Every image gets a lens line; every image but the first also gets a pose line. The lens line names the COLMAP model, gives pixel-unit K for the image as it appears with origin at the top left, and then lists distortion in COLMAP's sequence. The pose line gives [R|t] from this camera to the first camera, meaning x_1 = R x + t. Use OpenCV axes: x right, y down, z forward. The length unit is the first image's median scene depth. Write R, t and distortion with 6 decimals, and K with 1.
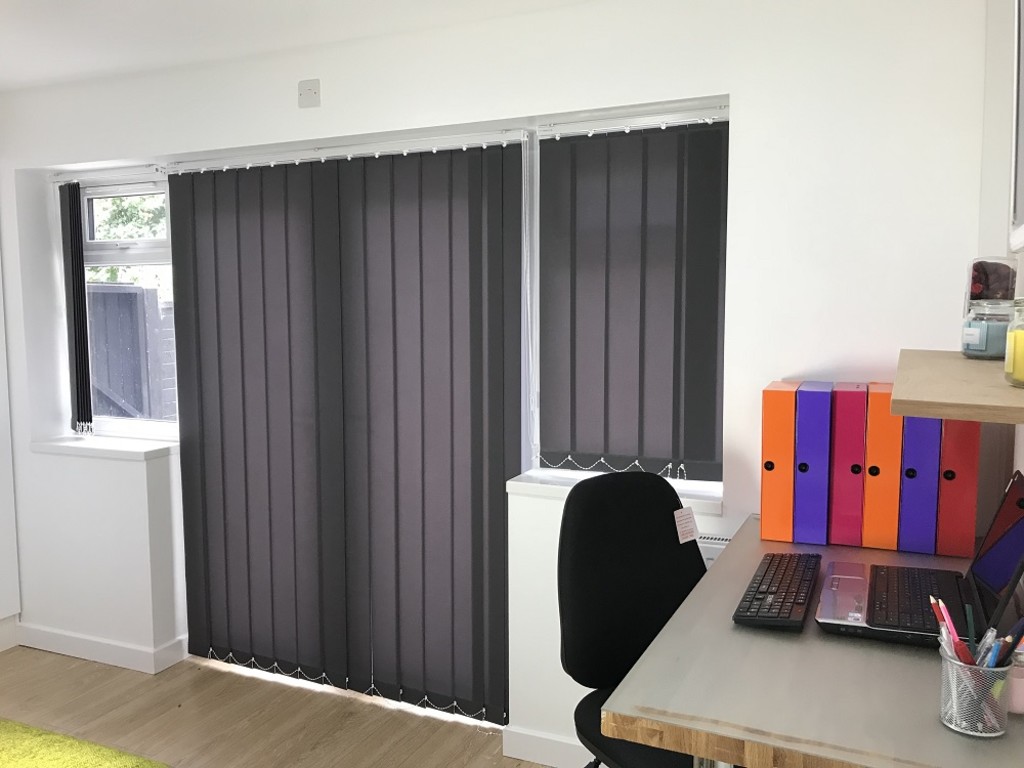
lens RADIAL K [[834.4, 0, 512.0], [0, 834.4, 384.0], [0, 0, 1]] dist [-0.063902, 0.114403]
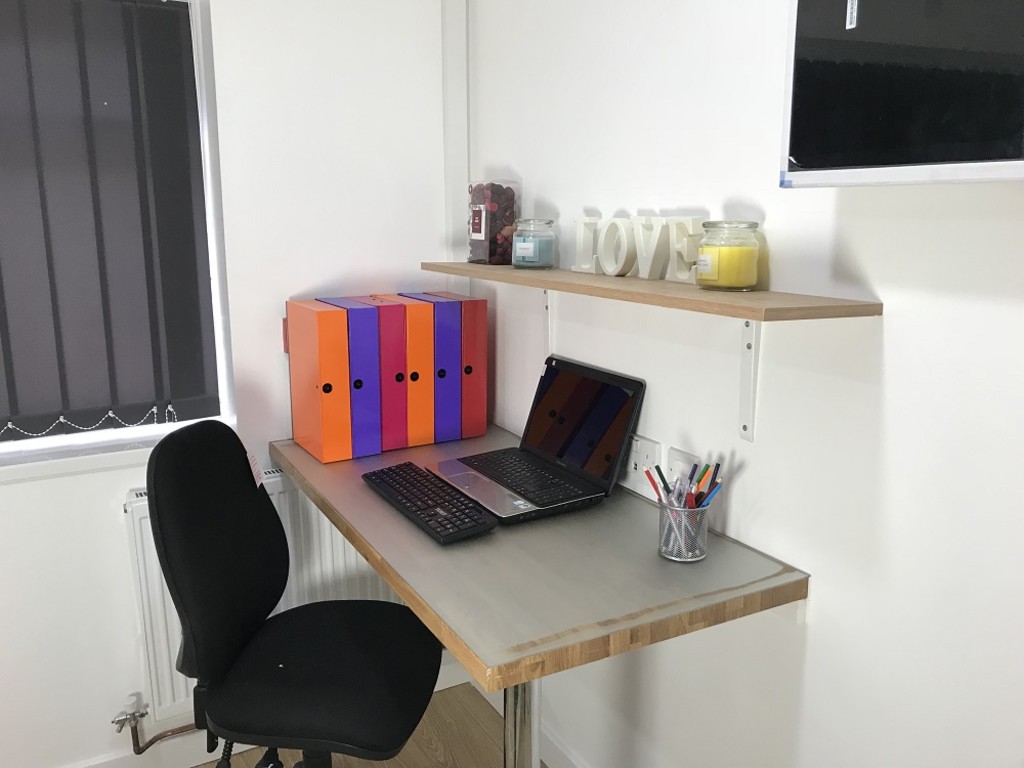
lens RADIAL K [[818.2, 0, 478.8], [0, 818.2, 372.6], [0, 0, 1]] dist [0.067821, 0.001037]
pose [[0.603920, -0.152037, 0.782410, -0.117405], [0.075323, 0.988132, 0.133873, -0.012630], [-0.793478, -0.021915, 0.608204, 0.091754]]
